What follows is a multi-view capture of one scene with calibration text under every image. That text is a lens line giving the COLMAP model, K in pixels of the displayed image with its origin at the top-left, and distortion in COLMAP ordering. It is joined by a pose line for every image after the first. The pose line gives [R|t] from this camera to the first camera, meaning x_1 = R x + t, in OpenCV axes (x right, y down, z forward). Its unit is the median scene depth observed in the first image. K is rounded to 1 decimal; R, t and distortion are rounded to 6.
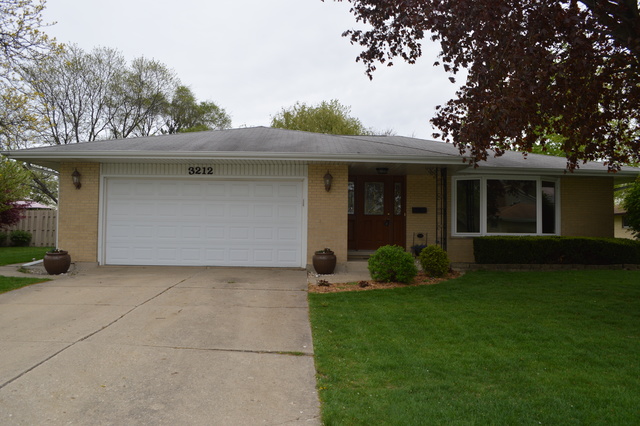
lens RADIAL K [[509.8, 0, 320.0], [0, 509.8, 213.0], [0, 0, 1]] dist [-0.095507, -0.007065]
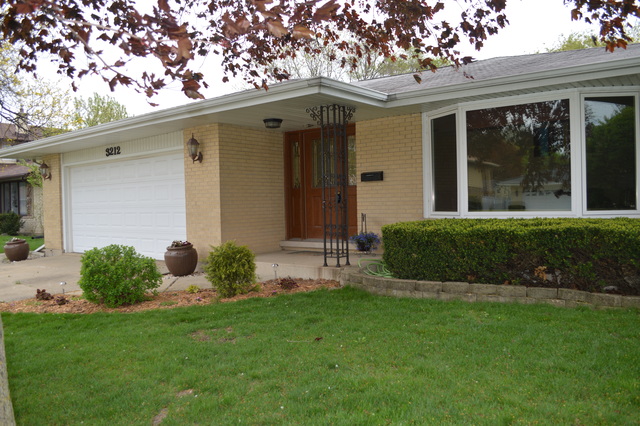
lens RADIAL K [[509.8, 0, 320.0], [0, 509.8, 213.0], [0, 0, 1]] dist [-0.095507, -0.007065]
pose [[0.763939, -0.015081, -0.645112, 0.595590], [0.062792, 0.996720, 0.051057, 0.003447], [0.642226, -0.079513, 0.762380, 0.527023]]
